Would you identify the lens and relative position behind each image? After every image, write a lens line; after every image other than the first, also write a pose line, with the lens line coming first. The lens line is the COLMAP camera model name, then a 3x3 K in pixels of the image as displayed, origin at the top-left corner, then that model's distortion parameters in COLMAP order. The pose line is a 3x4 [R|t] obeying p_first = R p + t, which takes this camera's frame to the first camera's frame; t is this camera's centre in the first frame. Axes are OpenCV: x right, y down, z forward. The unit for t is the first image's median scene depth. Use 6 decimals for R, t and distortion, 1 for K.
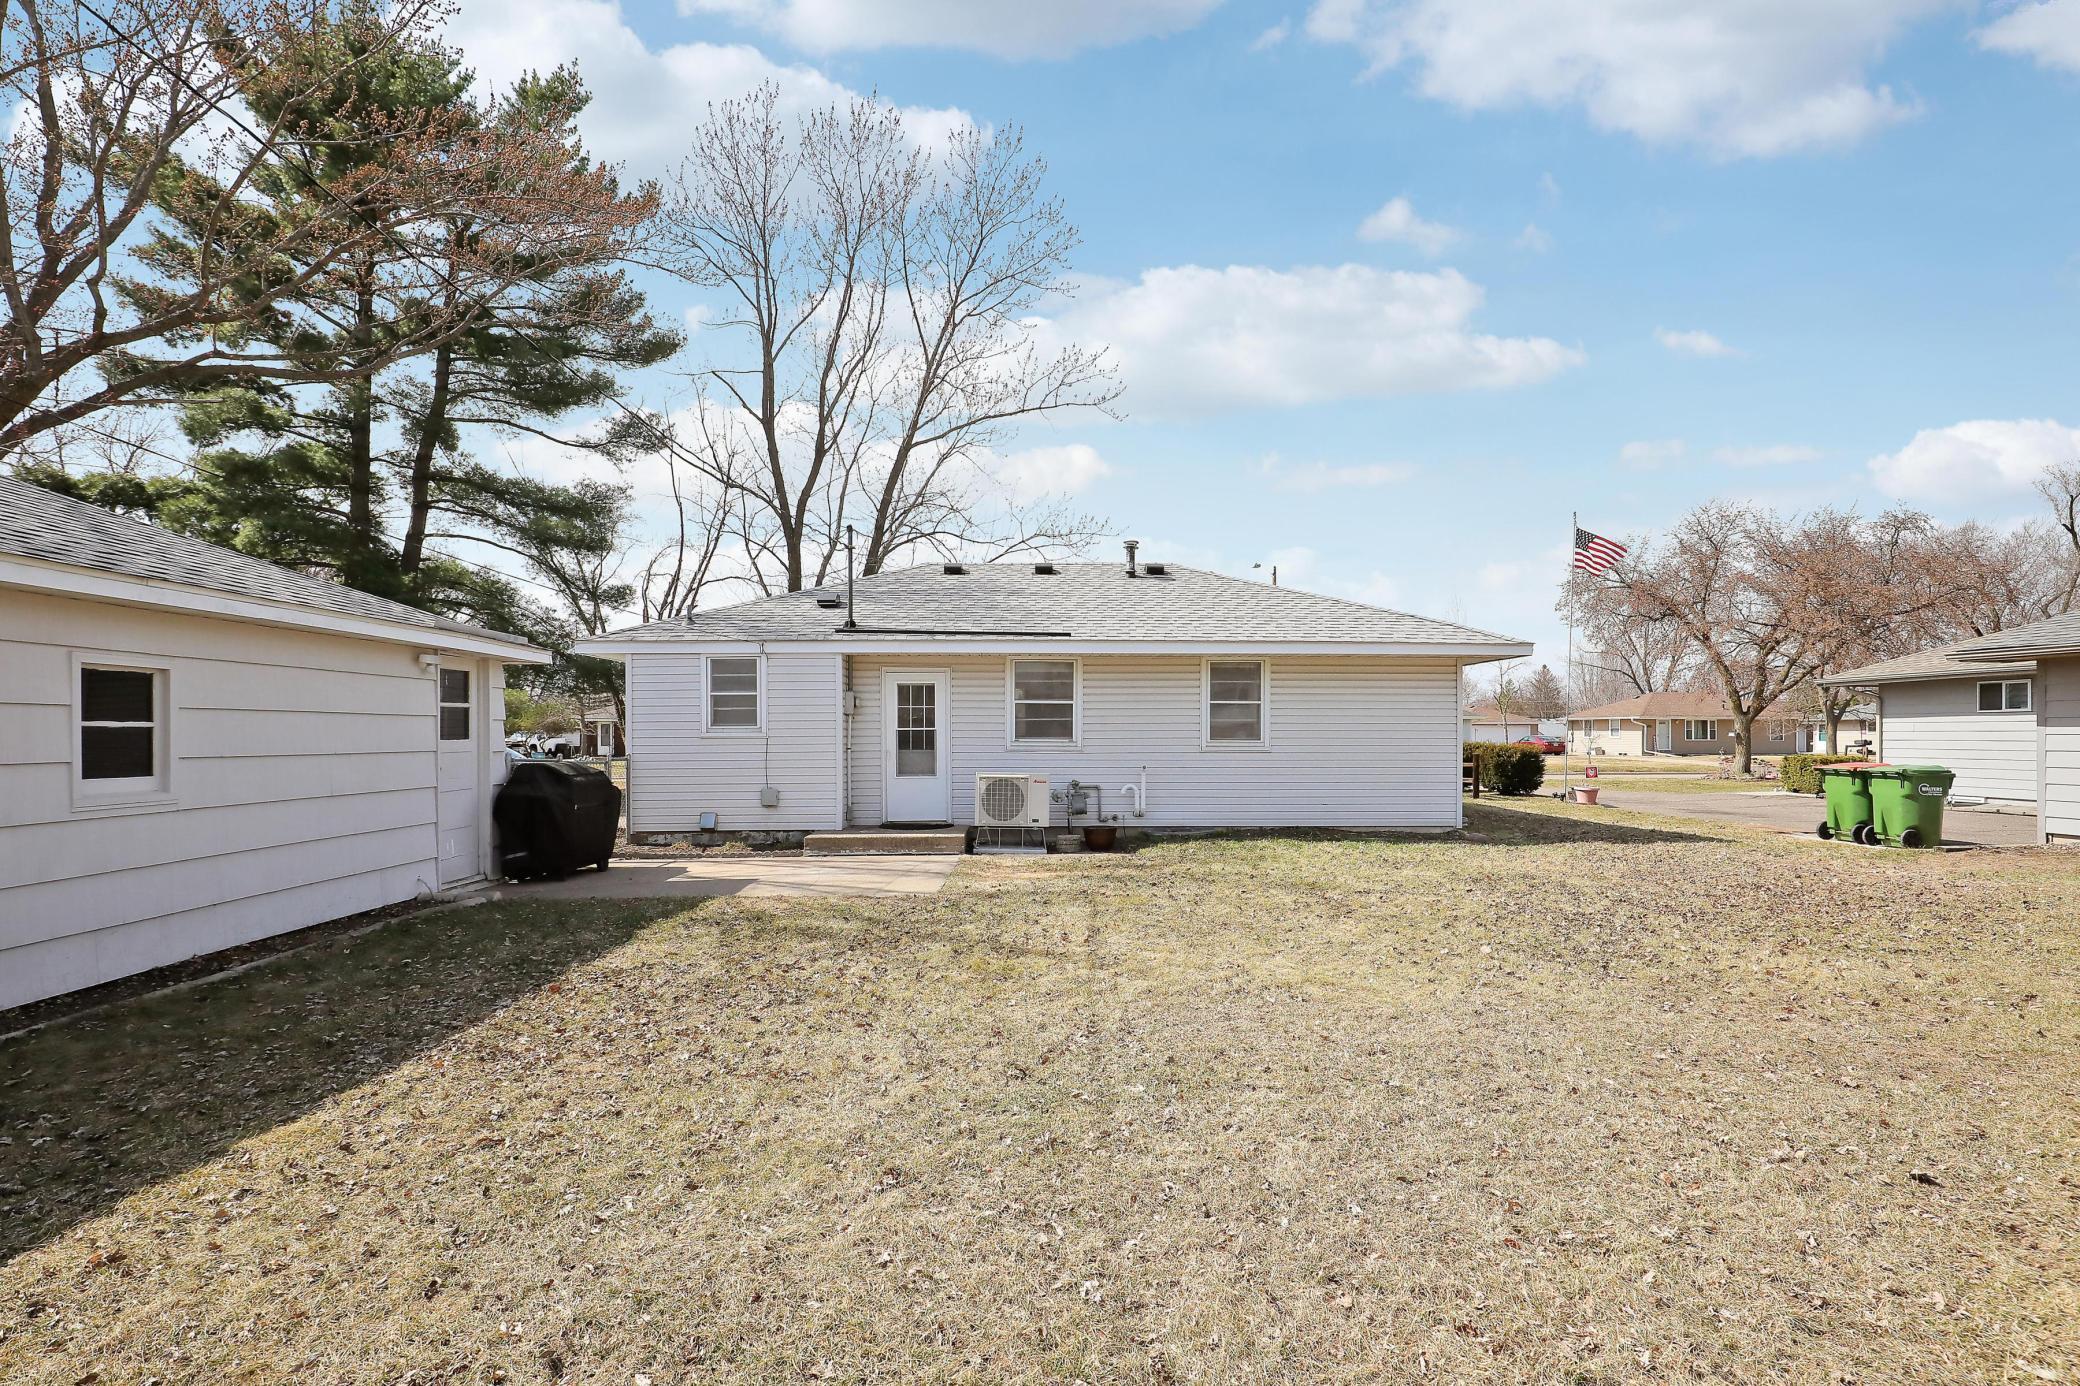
lens RADIAL K [[937.1, 0, 1023.8], [0, 937.1, 730.4], [0, 0, 1]] dist [-0.000675, -0.000239]
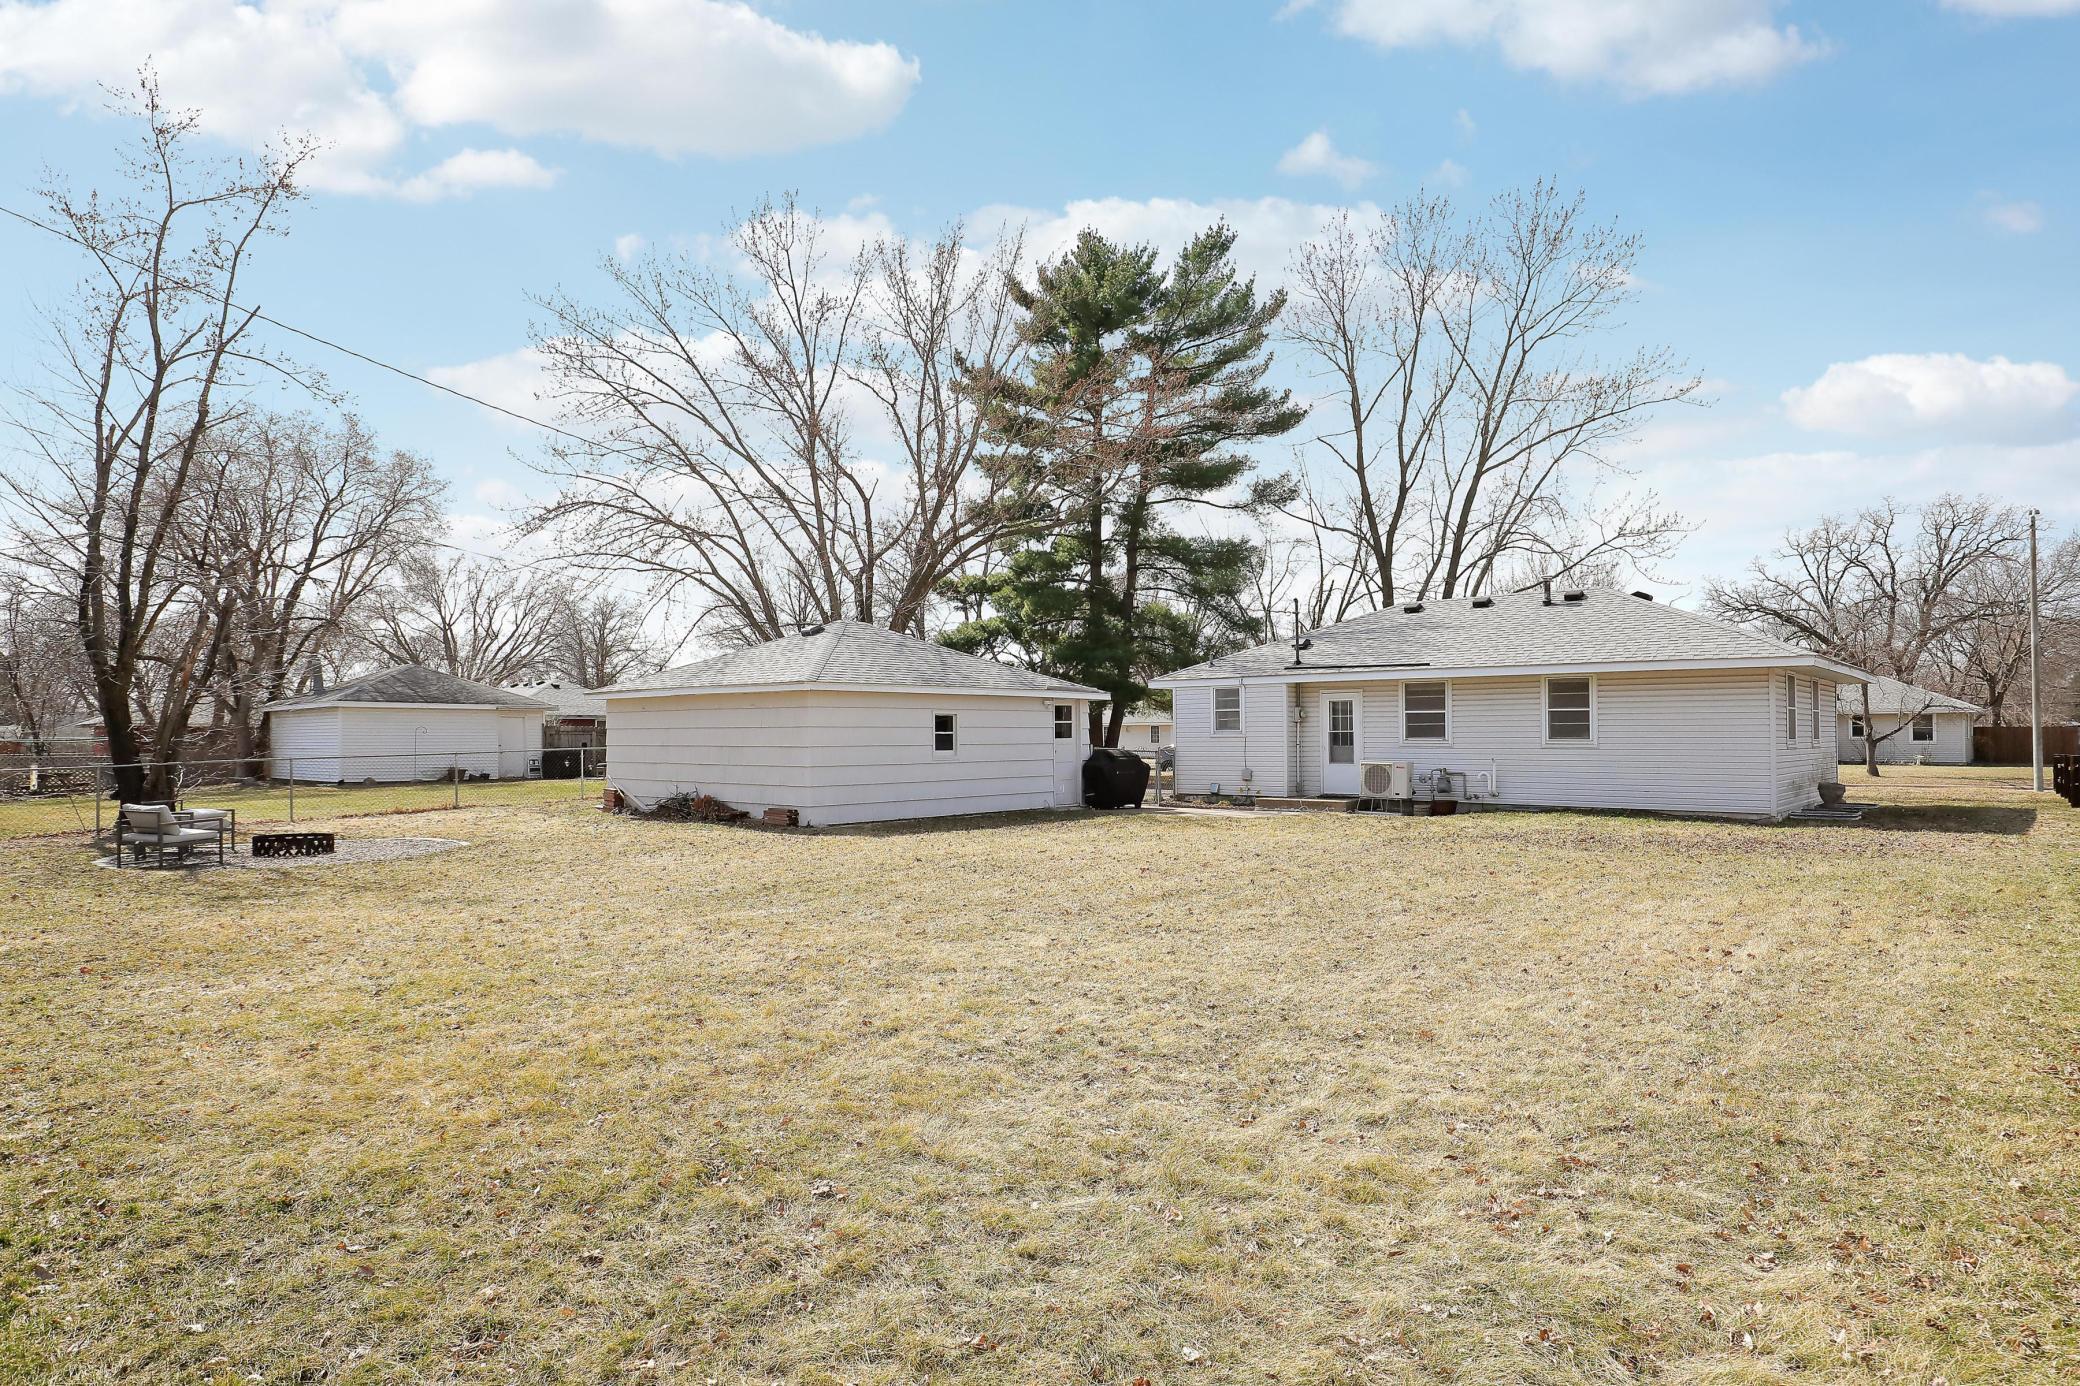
lens RADIAL K [[1079.9, 0, 1005.7], [0, 1079.9, 728.8], [0, 0, 1]] dist [0.002545, 0.000273]
pose [[0.723805, -0.006017, -0.689979, 0.699390], [0.005487, 0.999981, -0.002964, -0.003601], [0.689983, -0.001641, 0.723824, -0.613506]]
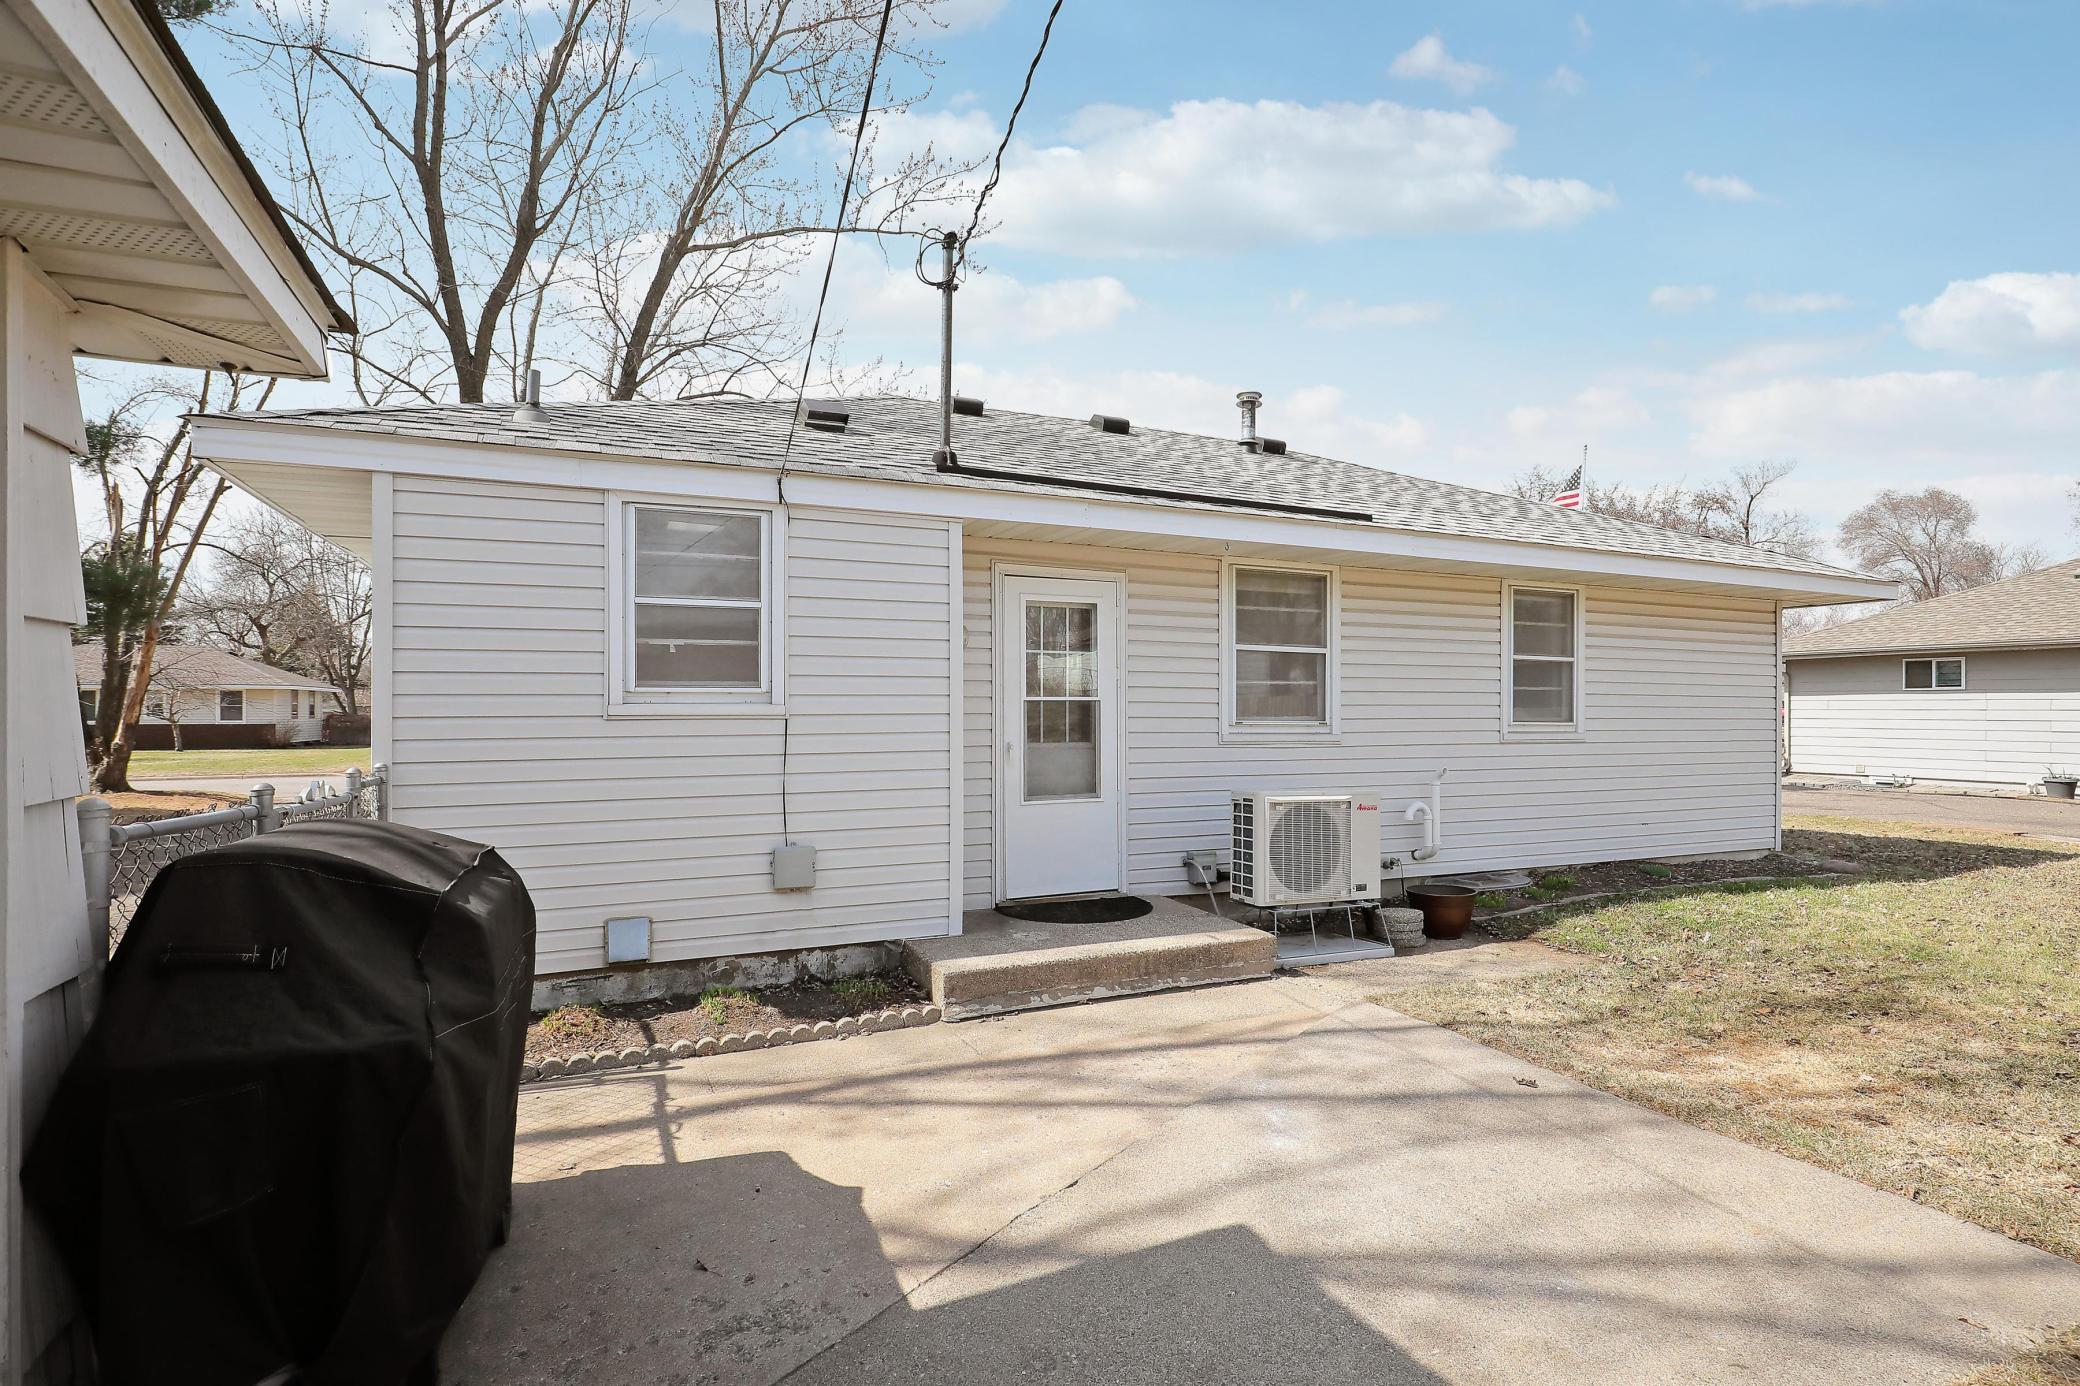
lens RADIAL K [[1007.2, 0, 1039.9], [0, 1007.2, 732.3], [0, 0, 1]] dist [-0.000512, -0.000220]
pose [[0.920813, -0.005323, 0.389967, -0.335652], [-0.005860, 0.999605, 0.027480, 0.001458], [-0.389959, -0.027589, 0.920419, 0.556094]]
